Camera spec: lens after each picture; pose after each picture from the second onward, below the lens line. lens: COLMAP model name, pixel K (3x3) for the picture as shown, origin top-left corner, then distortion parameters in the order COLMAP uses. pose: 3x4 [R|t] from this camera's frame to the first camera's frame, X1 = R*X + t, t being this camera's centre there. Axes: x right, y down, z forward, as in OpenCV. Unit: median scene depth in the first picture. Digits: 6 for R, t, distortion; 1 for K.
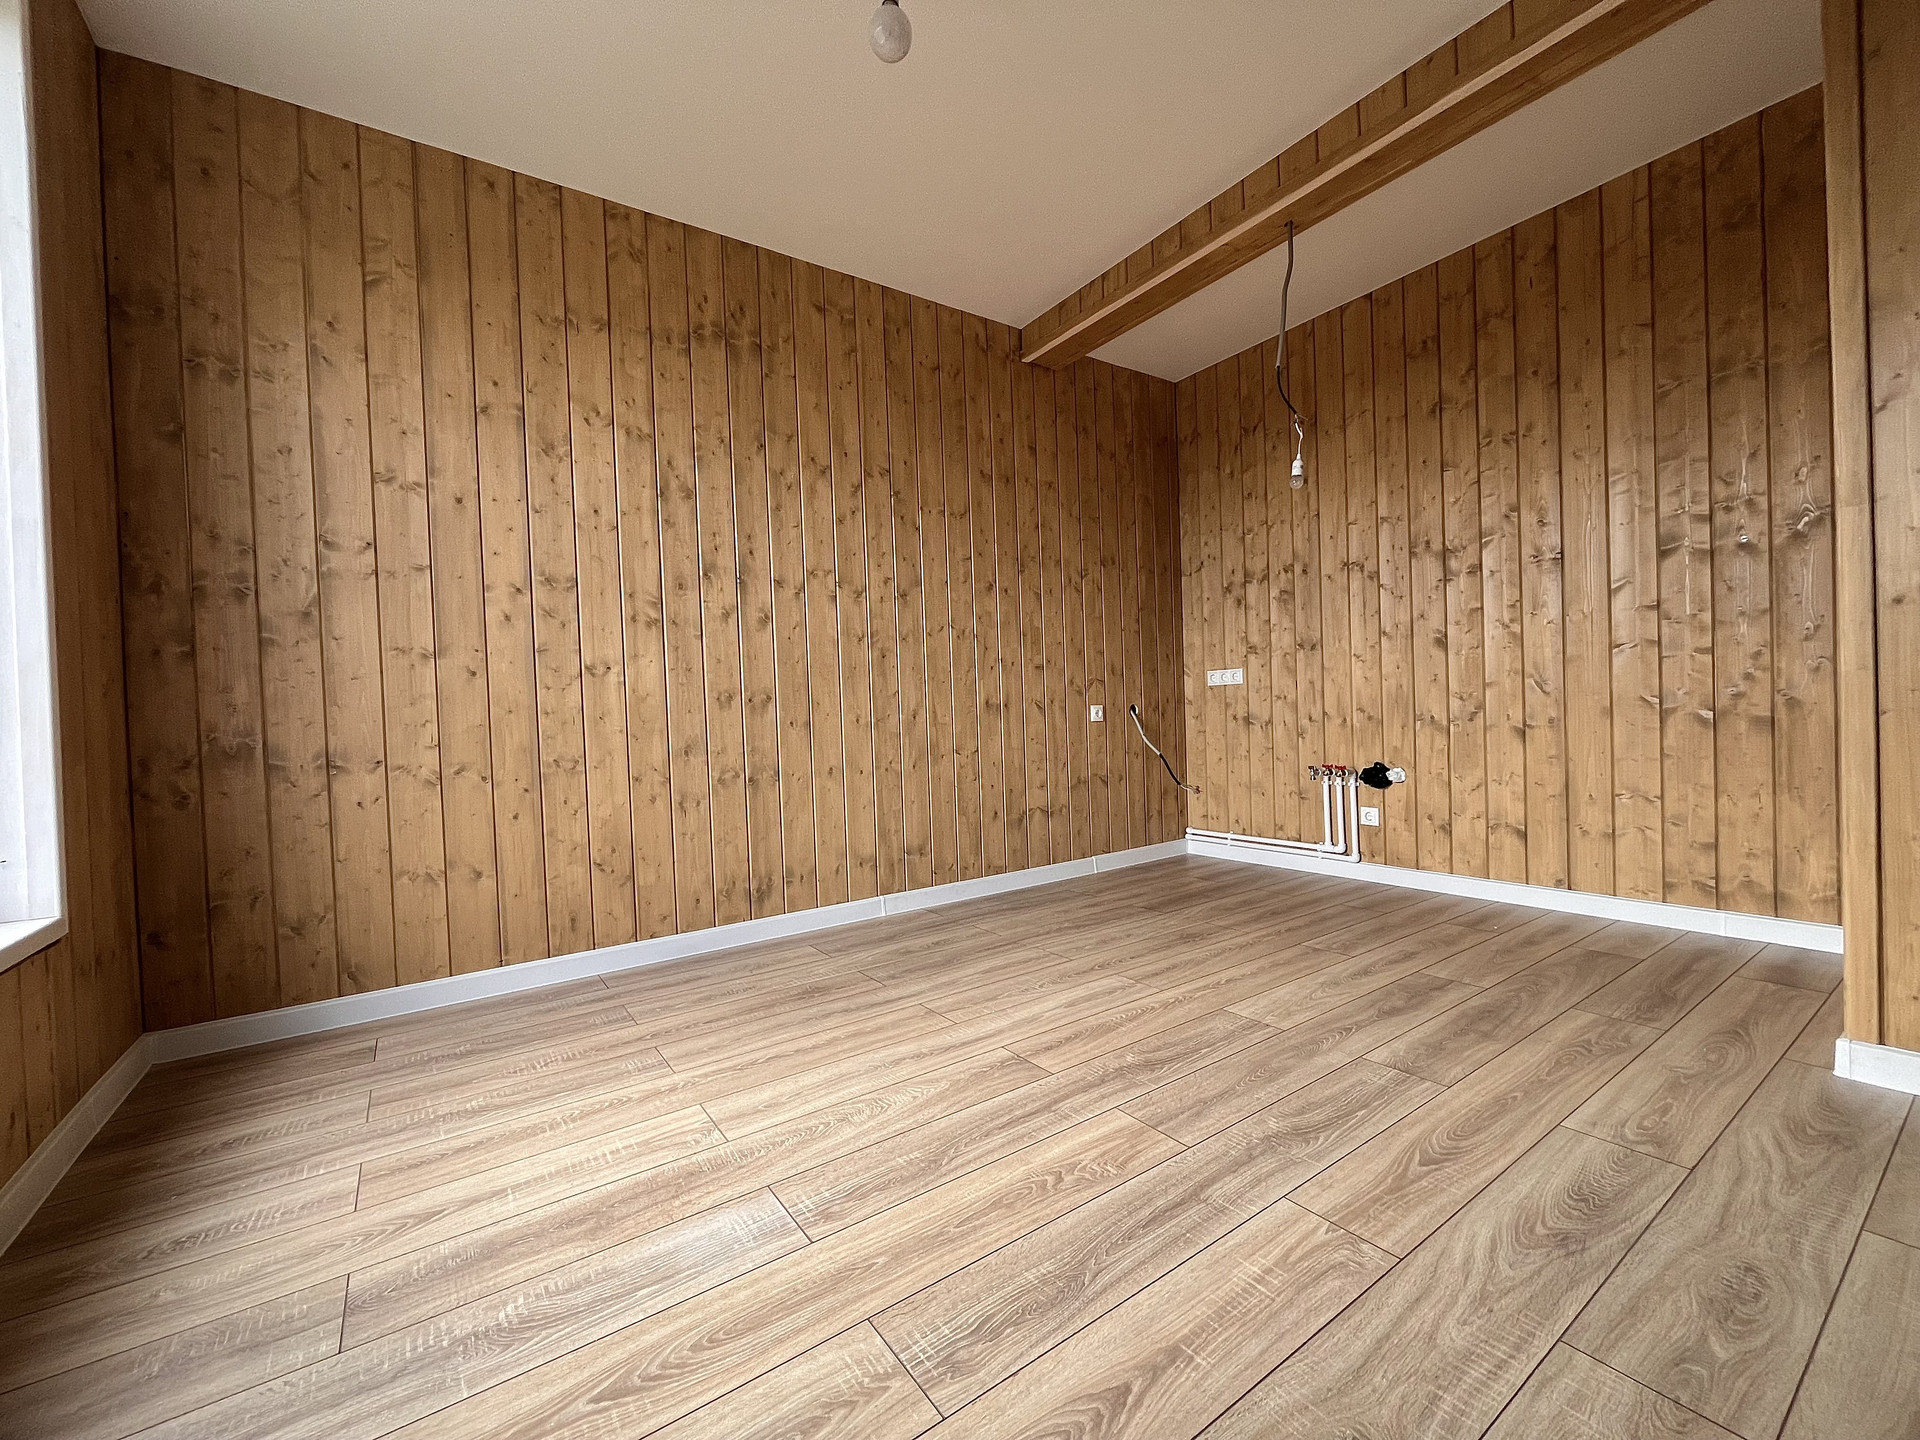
lens RADIAL K [[781.9, 0, 958.0], [0, 781.9, 722.1], [0, 0, 1]] dist [-0.004925, 0.000037]
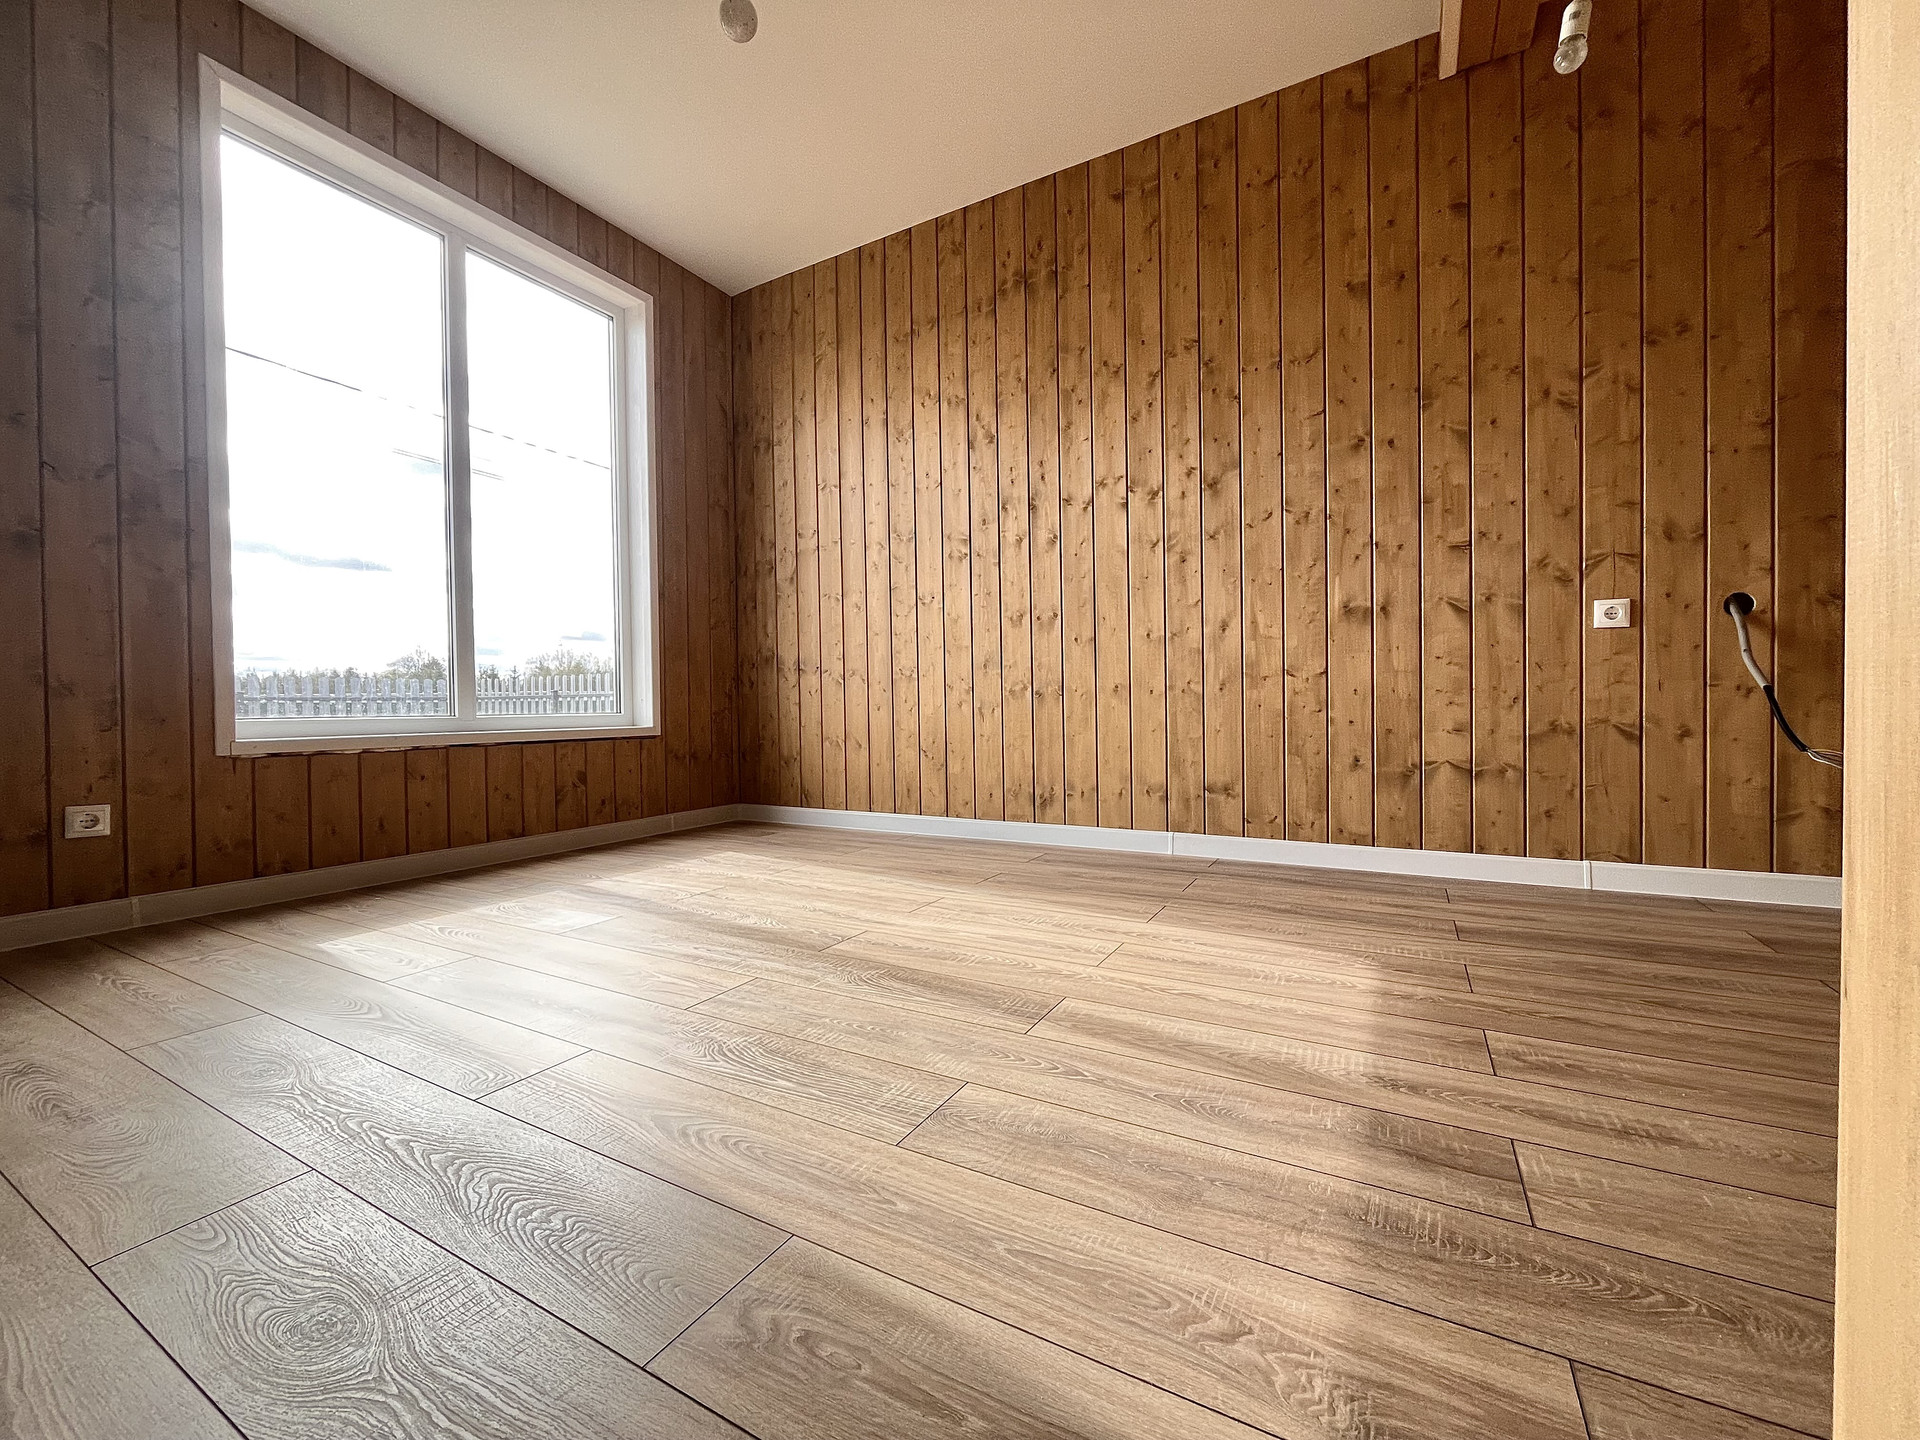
lens RADIAL K [[781.9, 0, 958.0], [0, 781.9, 722.1], [0, 0, 1]] dist [-0.004925, 0.000037]
pose [[0.438932, 0.050779, -0.897084, 0.657429], [-0.014335, 0.998670, 0.049516, 0.063230], [0.898406, -0.008874, 0.439077, 0.438656]]
